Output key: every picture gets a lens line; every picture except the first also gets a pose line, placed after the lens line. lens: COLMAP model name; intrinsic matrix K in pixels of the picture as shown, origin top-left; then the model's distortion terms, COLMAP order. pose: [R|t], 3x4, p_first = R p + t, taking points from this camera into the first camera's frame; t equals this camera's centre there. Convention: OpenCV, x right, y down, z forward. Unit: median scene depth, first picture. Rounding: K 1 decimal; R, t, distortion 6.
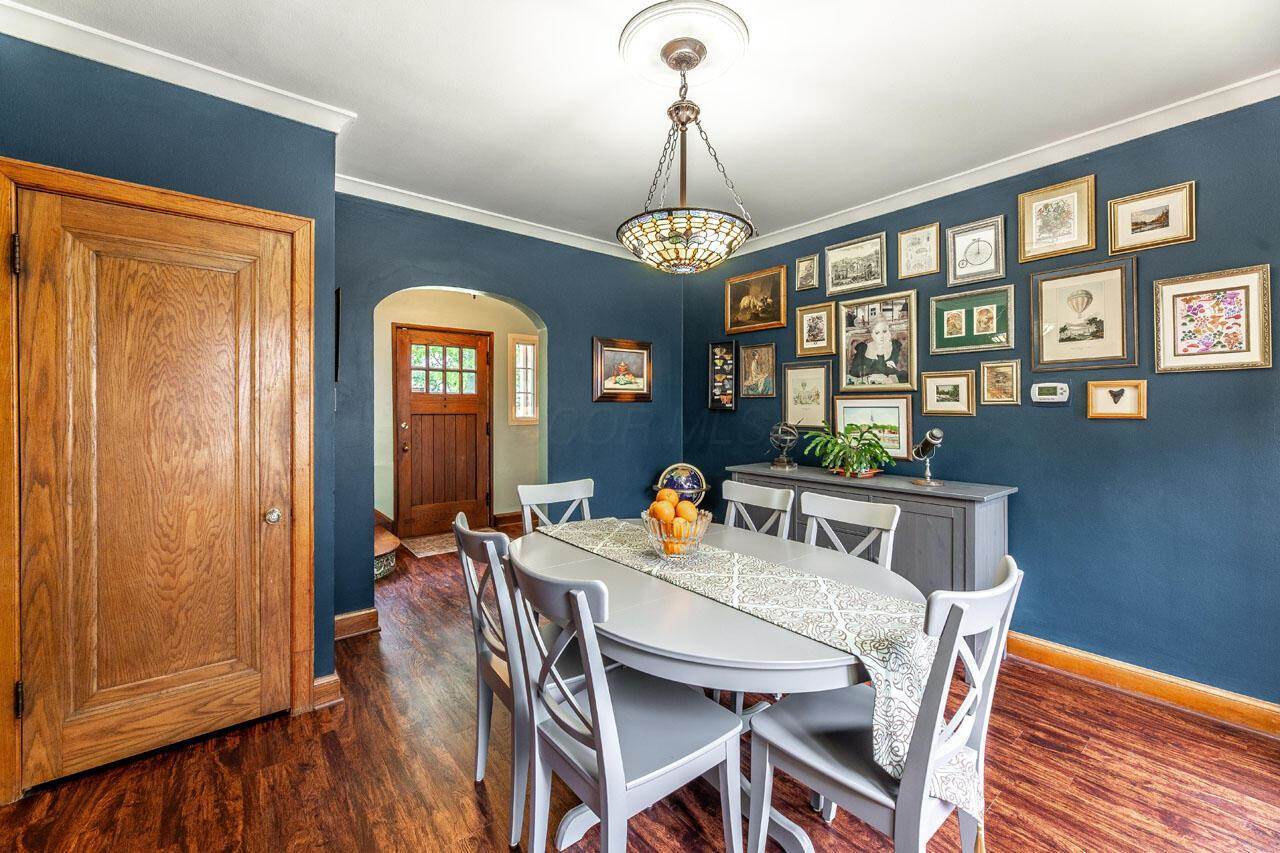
lens RADIAL K [[530.3, 0, 656.6], [0, 530.3, 400.7], [0, 0, 1]] dist [-0.001224, 0.000214]
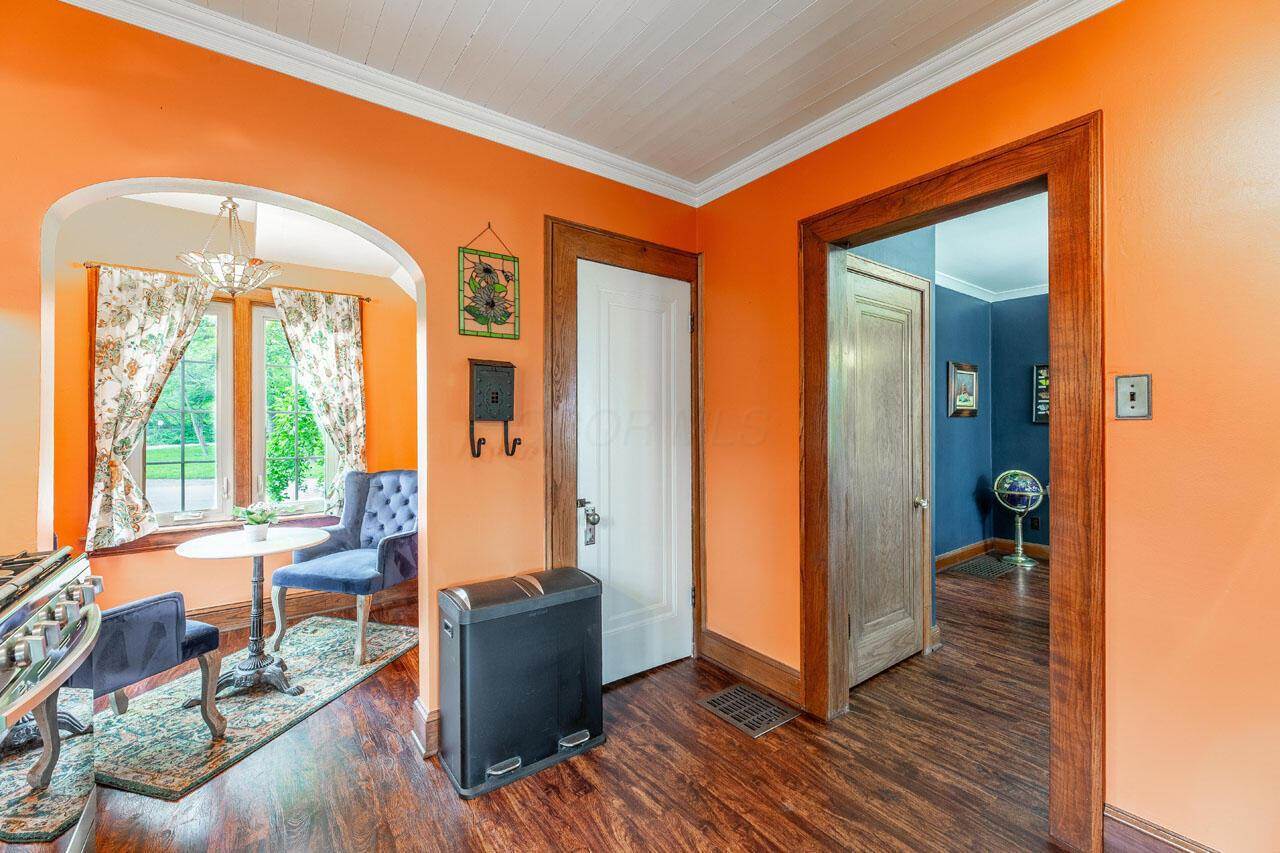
lens RADIAL K [[530.3, 0, 645.8], [0, 530.3, 418.0], [0, 0, 1]] dist [-0.001224, 0.000214]
pose [[0.997757, -0.005279, -0.066739, -0.836369], [0.005372, 0.999985, 0.001217, -0.001623], [0.066731, -0.001573, 0.997770, -0.237102]]
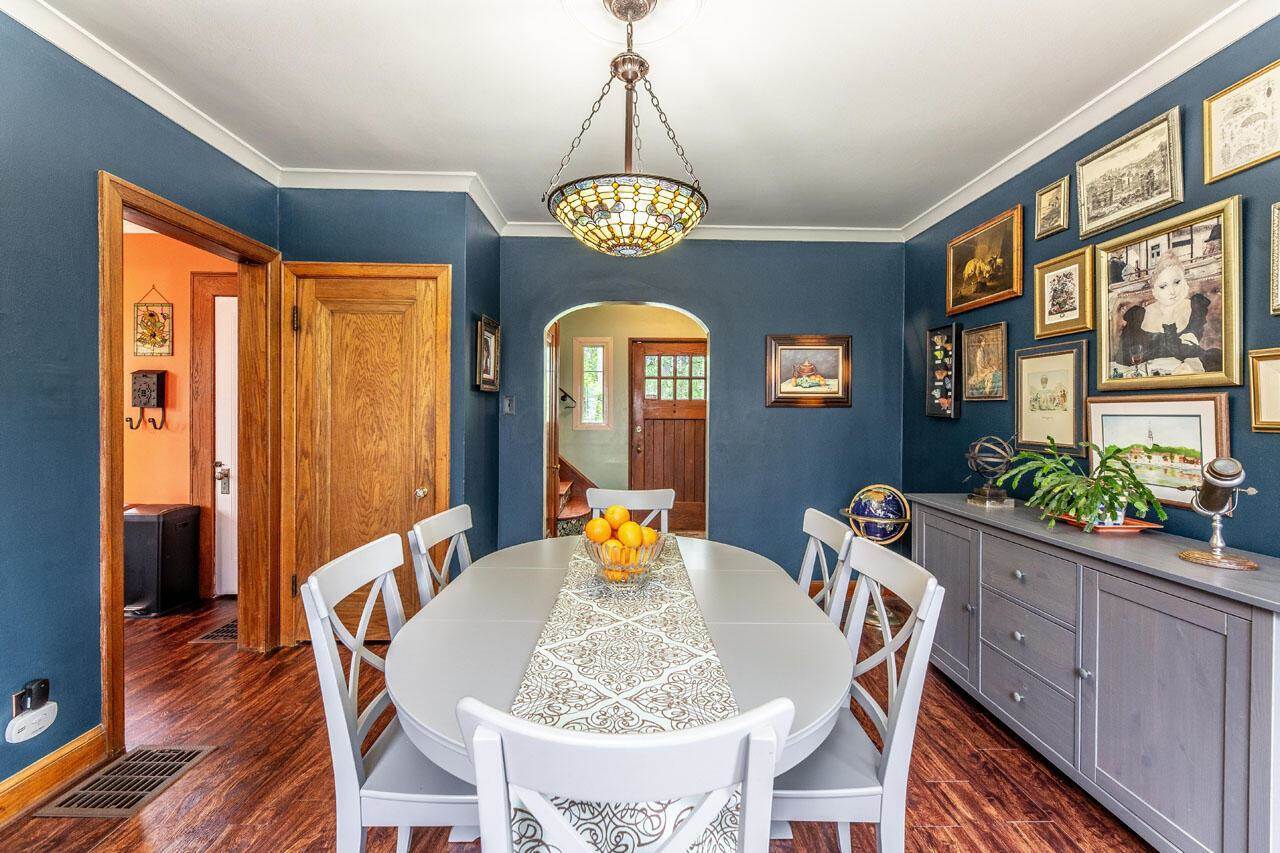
lens RADIAL K [[530.3, 0, 635.9], [0, 530.3, 404.7], [0, 0, 1]] dist [-0.001224, 0.000214]
pose [[0.773914, -0.004048, -0.633278, 0.331232], [0.000996, 0.999986, -0.005175, 0.002668], [0.633290, 0.003374, 0.773907, 0.189998]]
